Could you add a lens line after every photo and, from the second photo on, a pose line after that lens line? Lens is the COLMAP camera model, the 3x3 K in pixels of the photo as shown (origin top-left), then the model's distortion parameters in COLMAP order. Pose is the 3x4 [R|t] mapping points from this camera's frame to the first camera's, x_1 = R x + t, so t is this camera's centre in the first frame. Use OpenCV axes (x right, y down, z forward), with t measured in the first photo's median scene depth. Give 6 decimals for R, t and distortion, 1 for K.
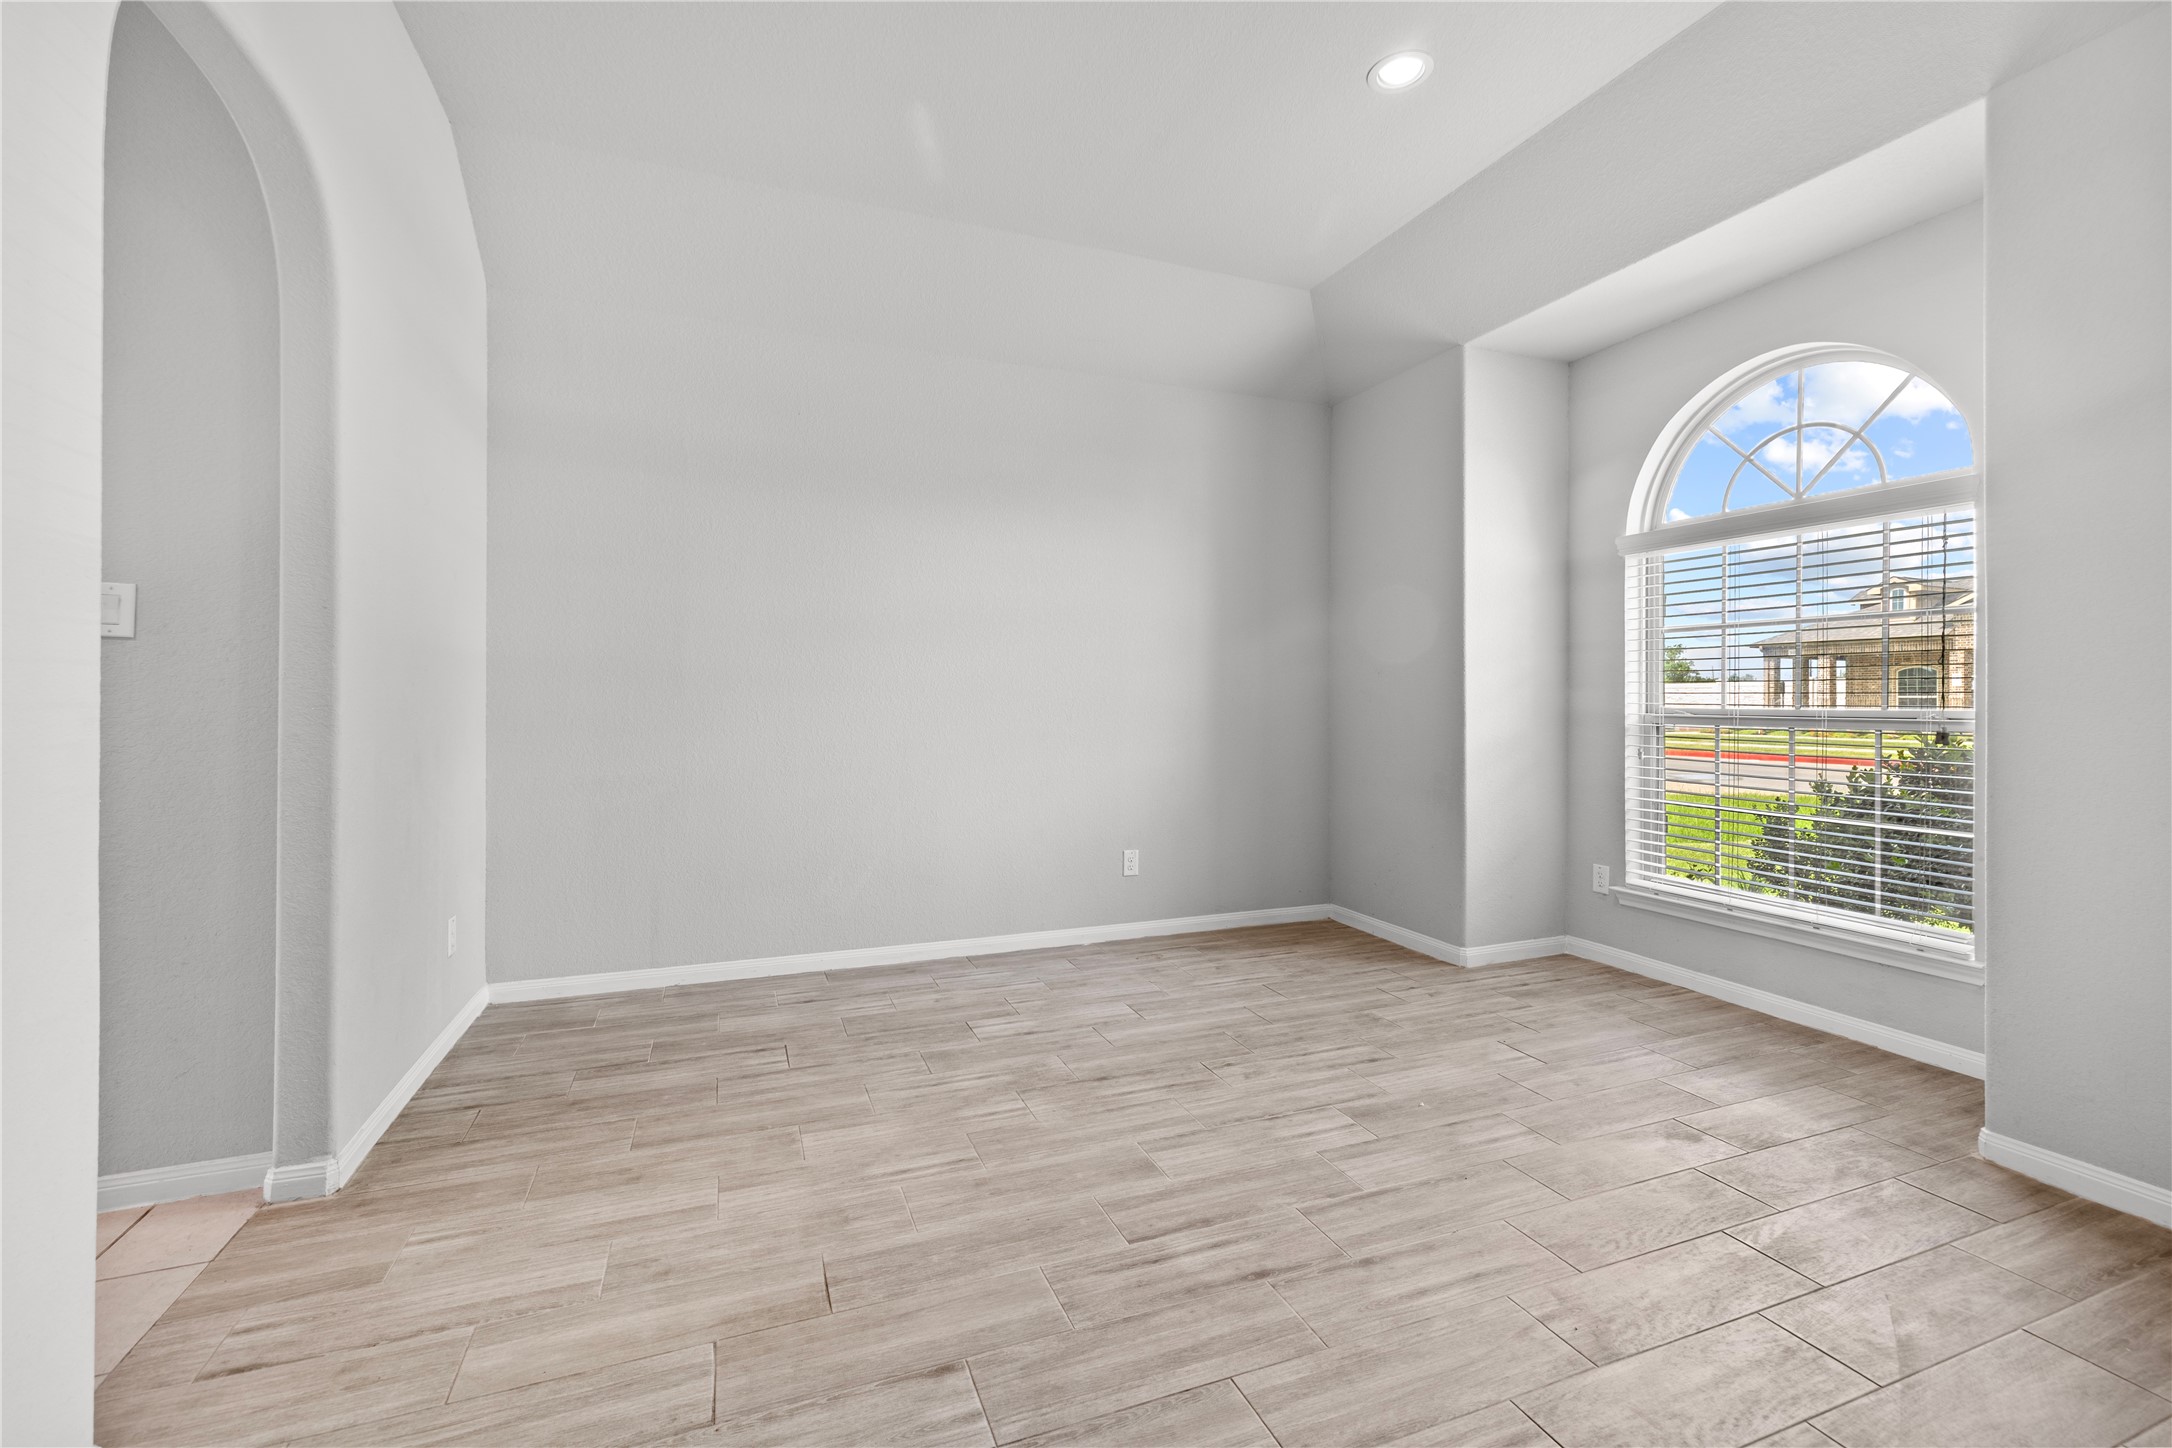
lens RADIAL K [[919.9, 0, 1086.0], [0, 919.9, 701.0], [0, 0, 1]] dist [-0.000372, 0.000602]
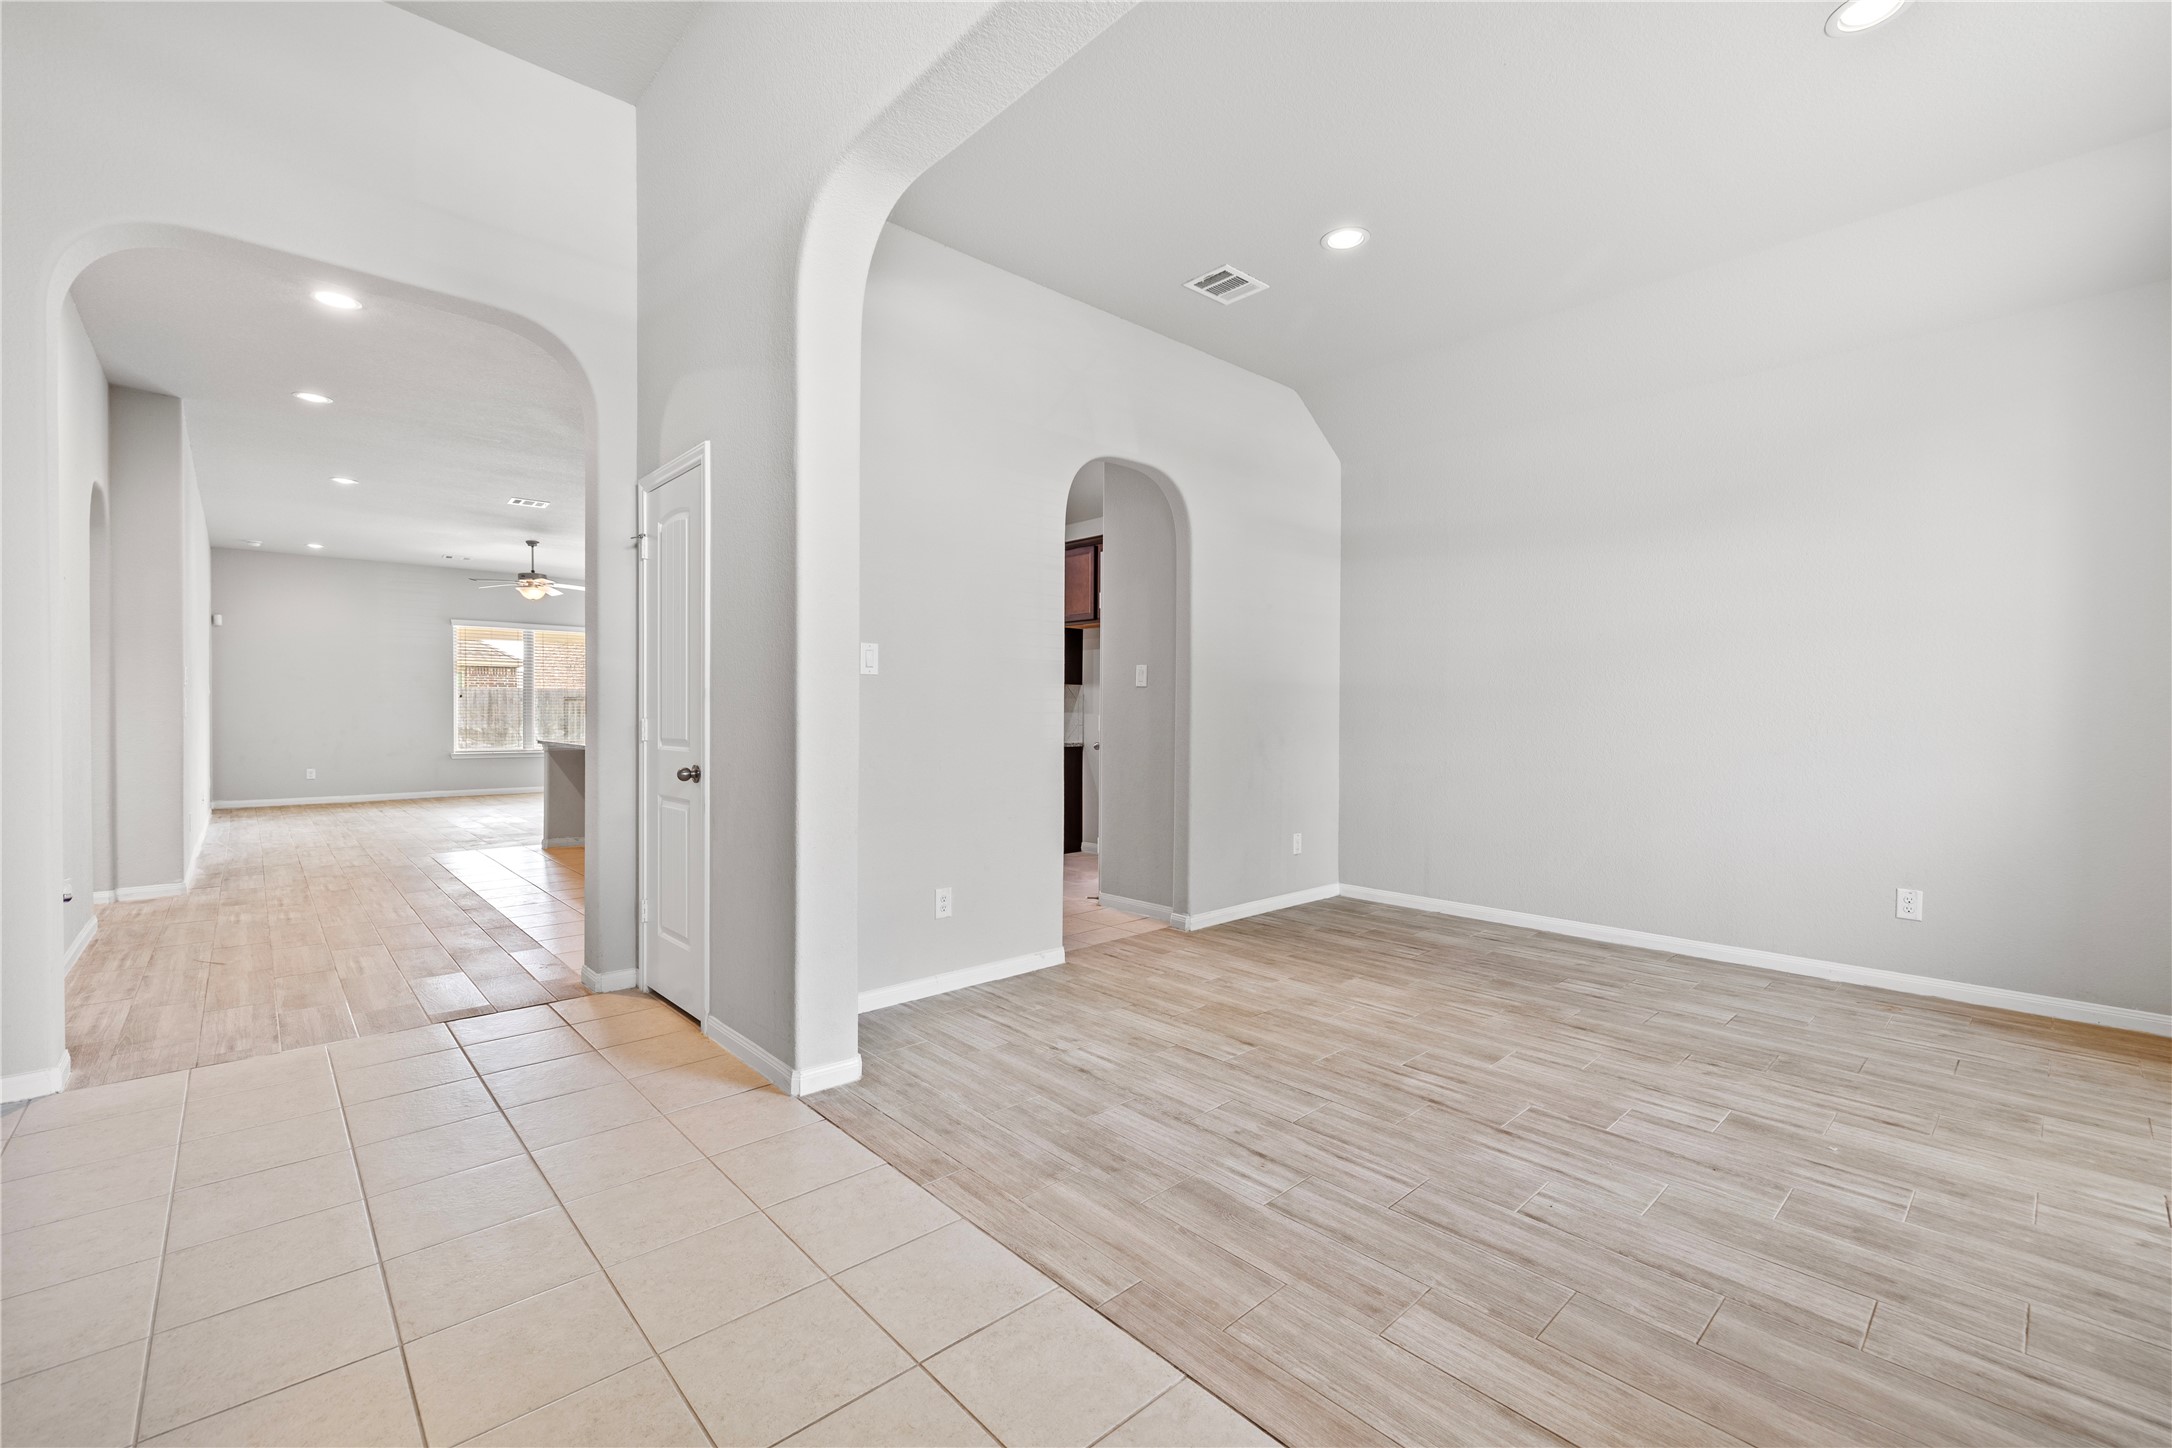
lens RADIAL K [[919.9, 0, 1083.3], [0, 919.9, 718.1], [0, 0, 1]] dist [-0.000372, 0.000602]
pose [[0.360362, 0.007392, -0.932783, 0.929770], [-0.004039, 0.999972, 0.006364, 0.001477], [0.932804, 0.001475, 0.360382, -0.038309]]
